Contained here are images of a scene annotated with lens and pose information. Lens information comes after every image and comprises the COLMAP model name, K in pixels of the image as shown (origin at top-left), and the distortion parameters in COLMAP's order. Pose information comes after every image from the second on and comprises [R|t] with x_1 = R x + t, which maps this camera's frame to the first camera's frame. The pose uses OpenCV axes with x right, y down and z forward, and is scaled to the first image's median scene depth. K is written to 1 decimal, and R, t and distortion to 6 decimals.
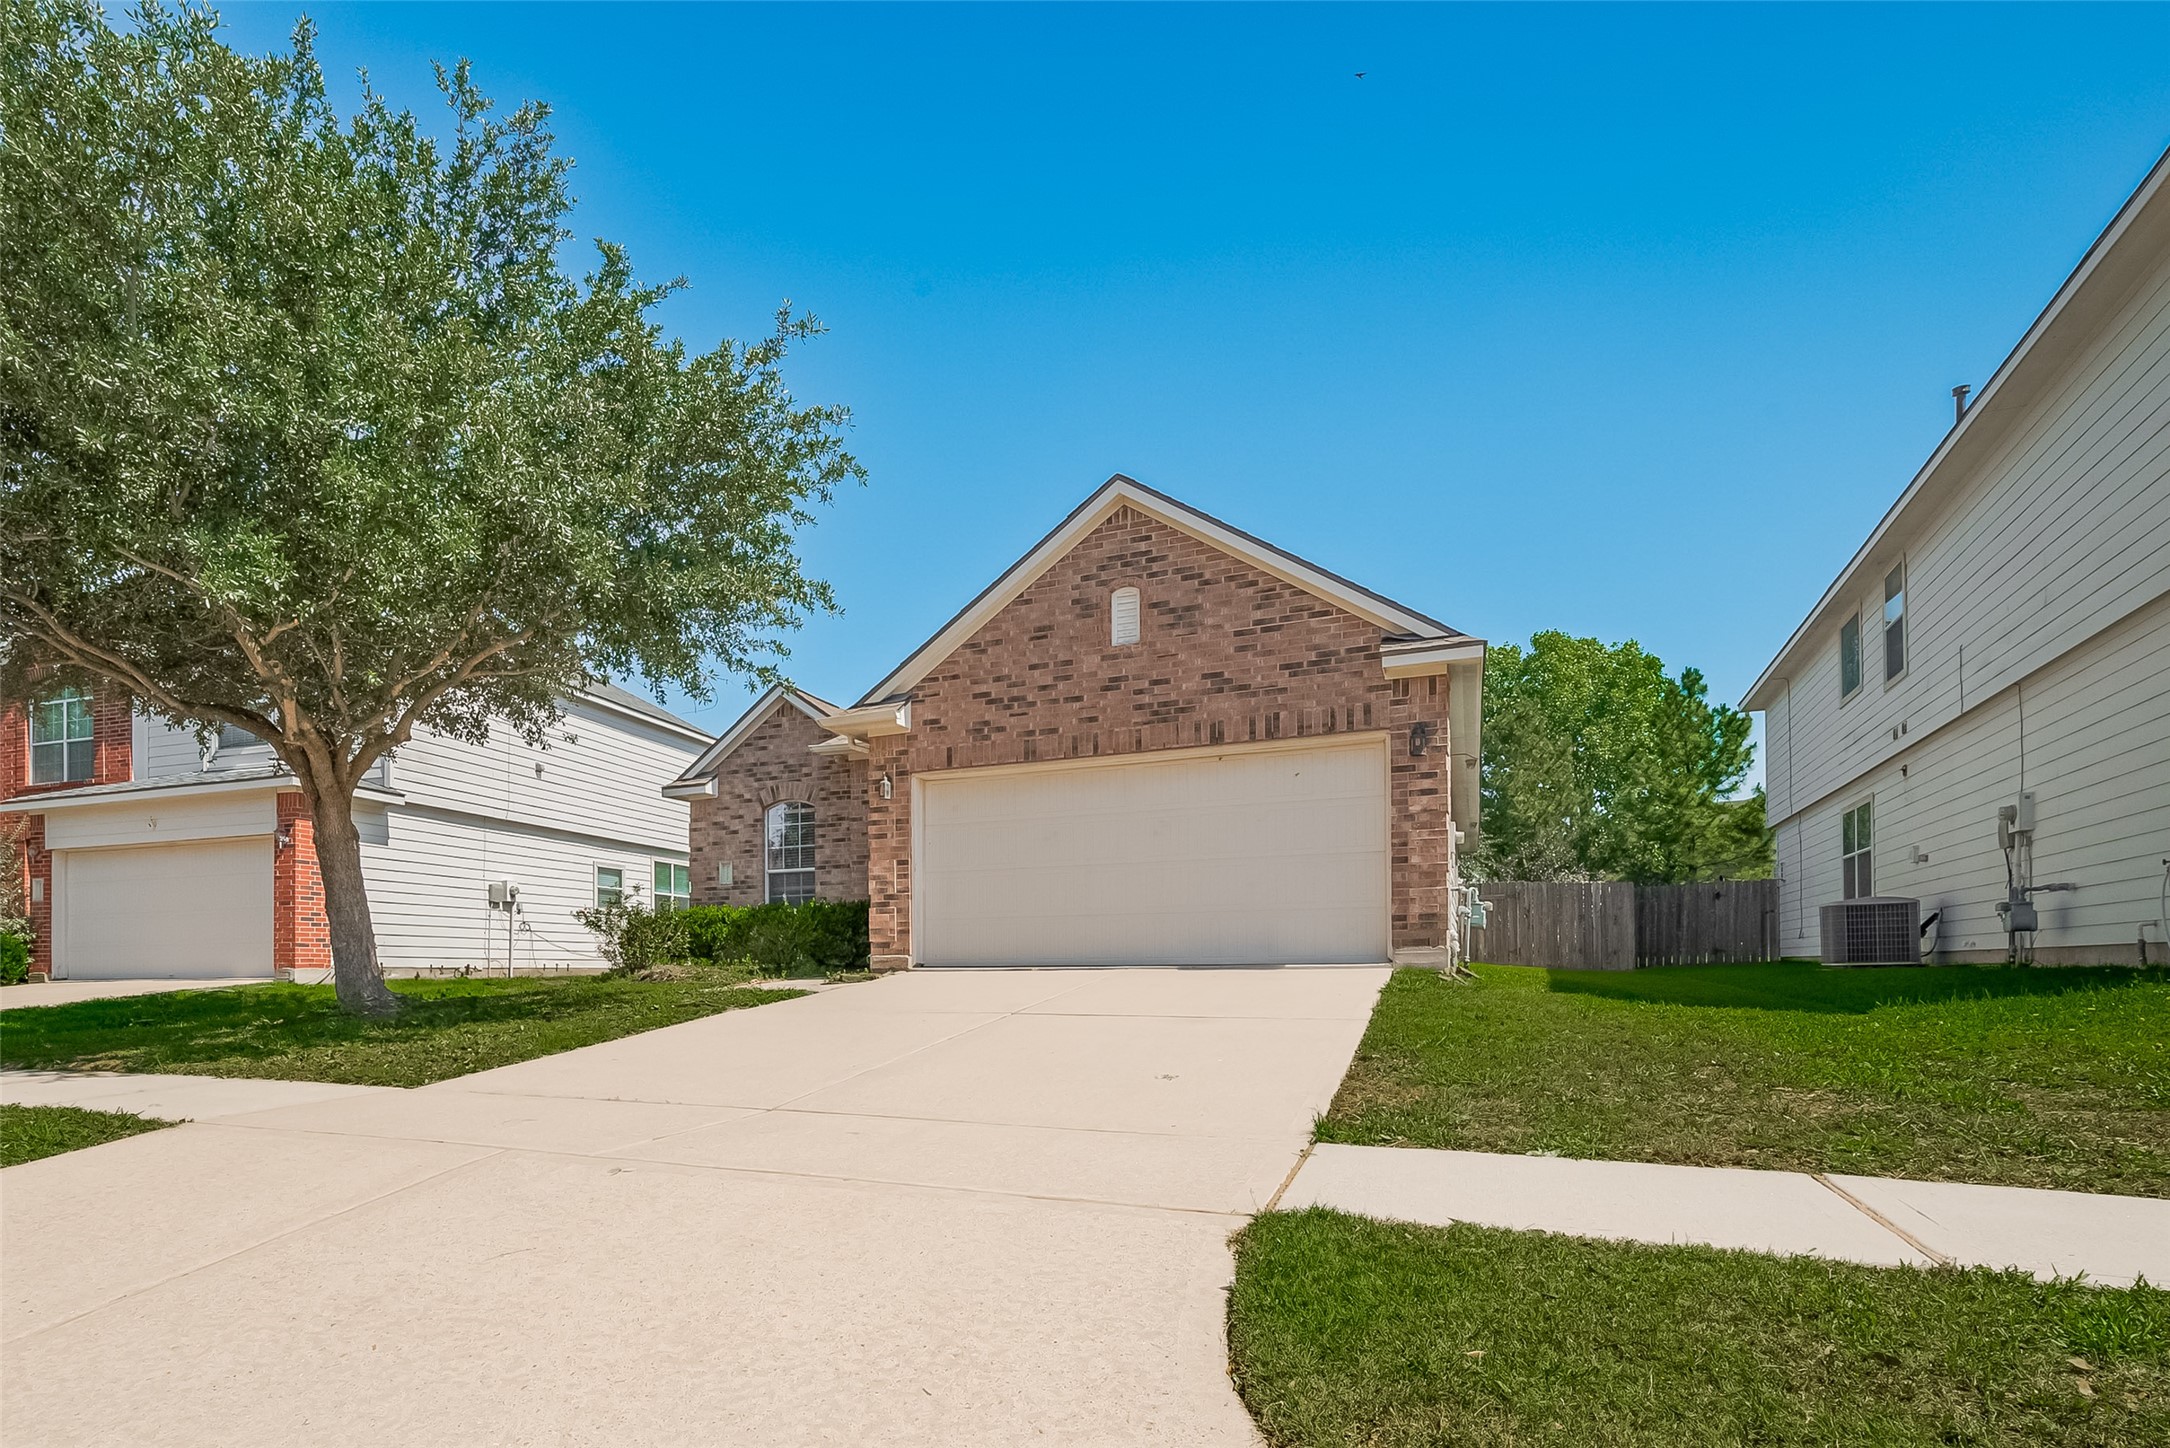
lens RADIAL K [[861.9, 0, 1093.8], [0, 861.9, 721.9], [0, 0, 1]] dist [0.001183, -0.000388]
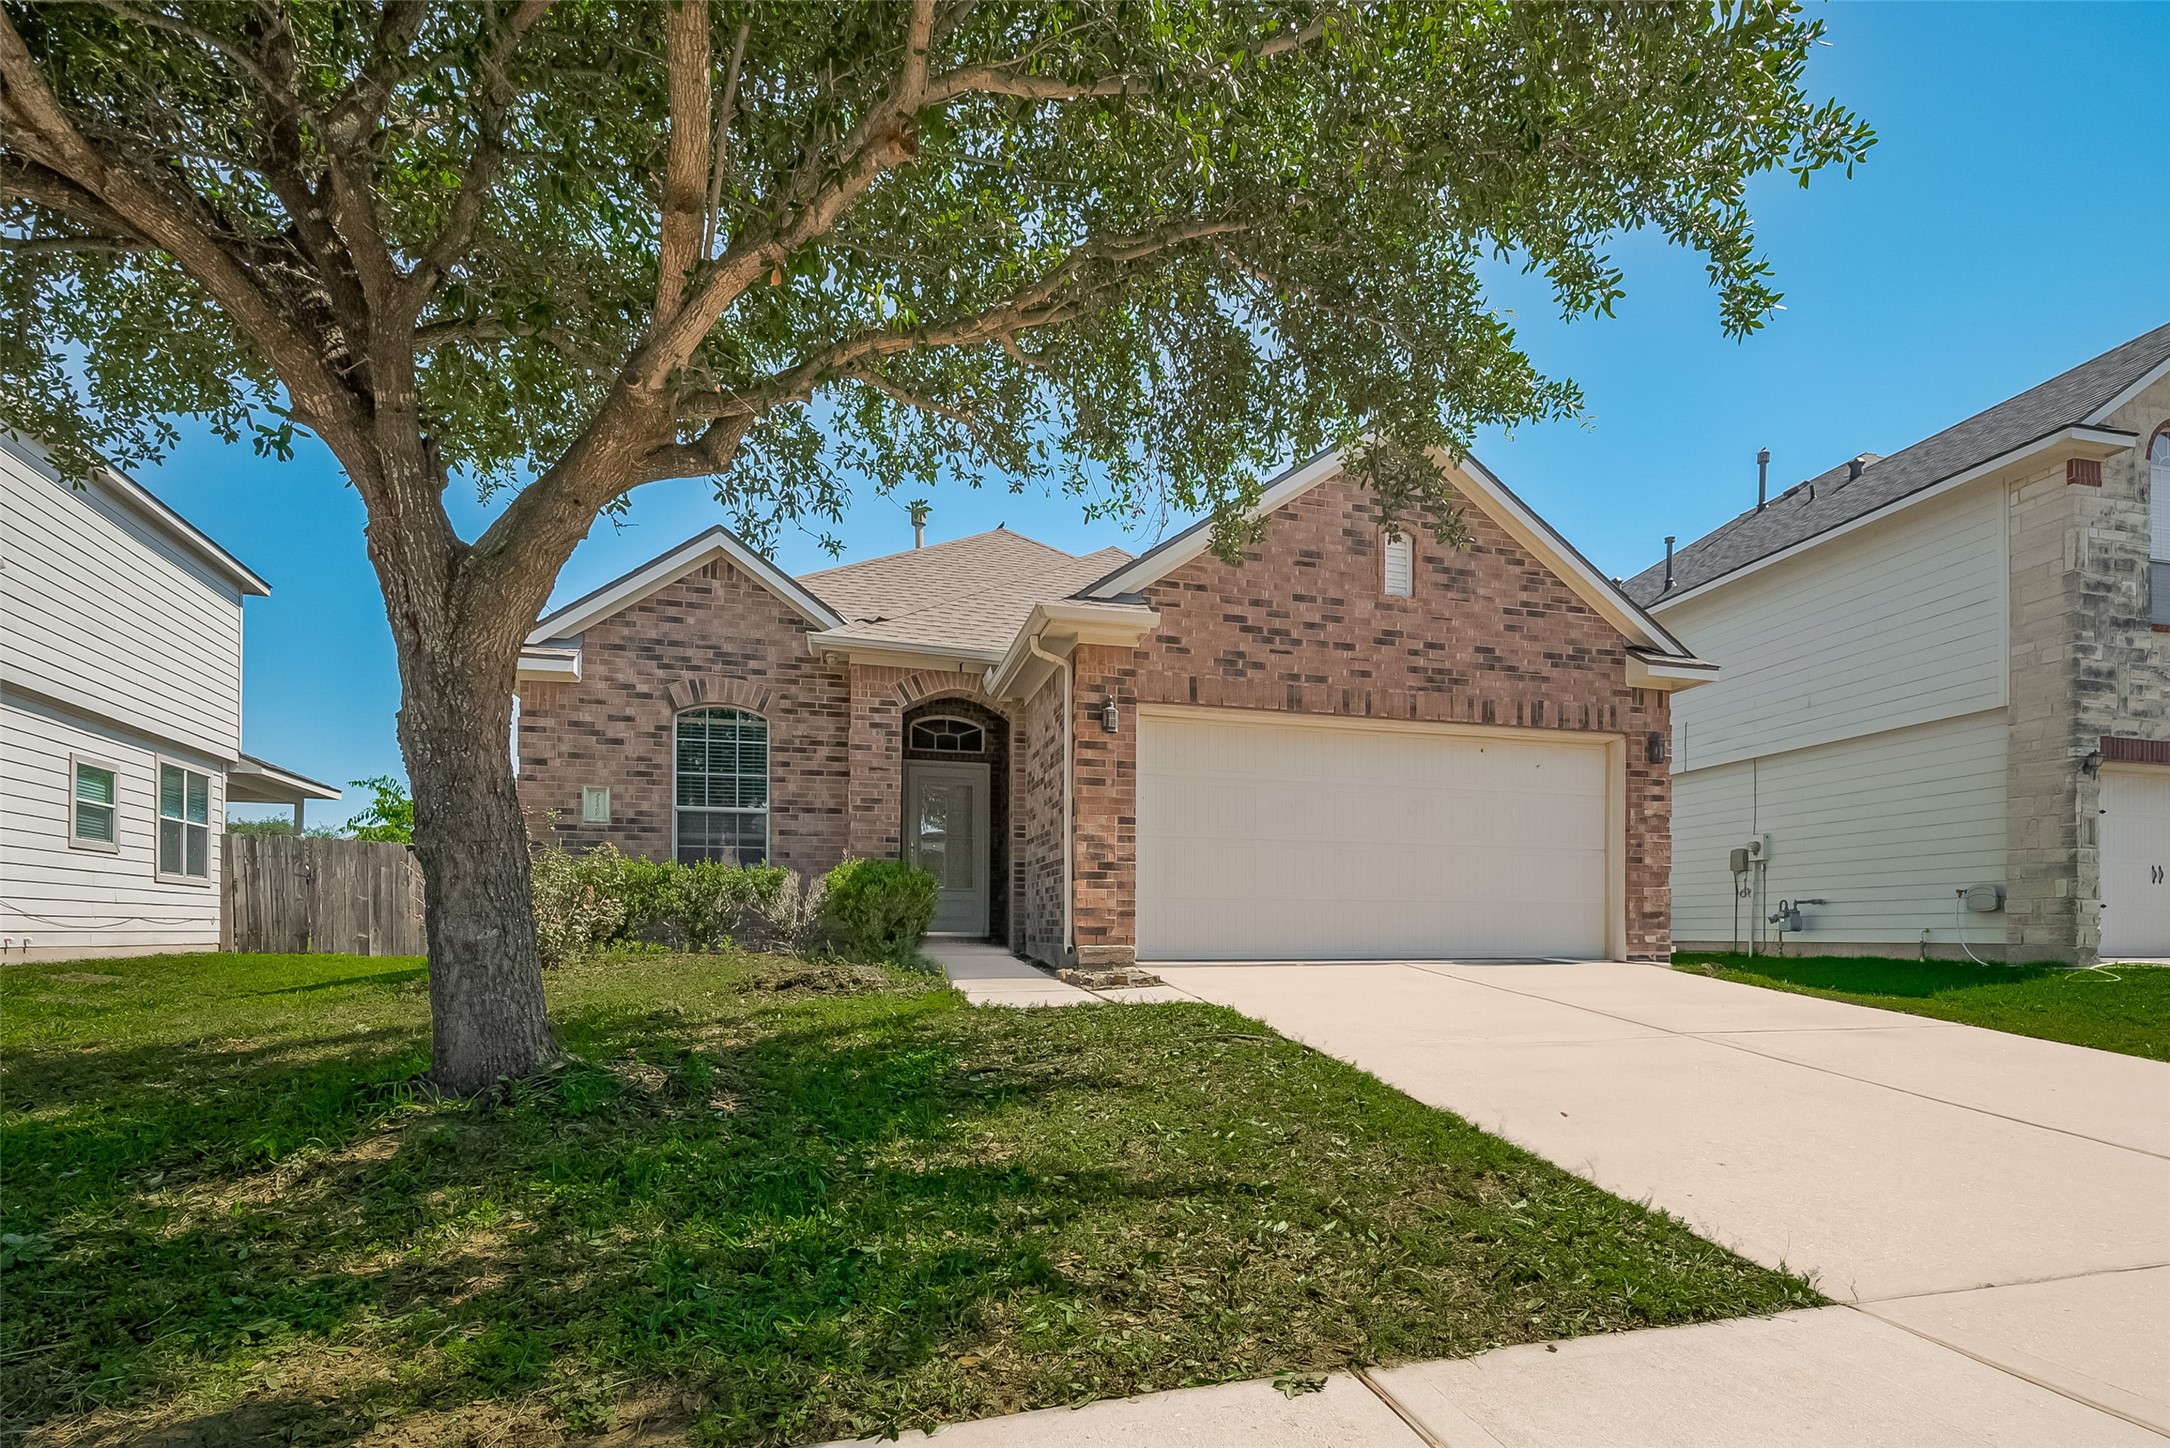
lens RADIAL K [[861.9, 0, 1085.0], [0, 861.9, 728.7], [0, 0, 1]] dist [0.001183, -0.000388]
pose [[0.838428, 0.135320, 0.527946, -0.669420], [-0.157336, 0.987540, -0.003257, 0.095867], [-0.521809, -0.080334, 0.849271, 0.407271]]
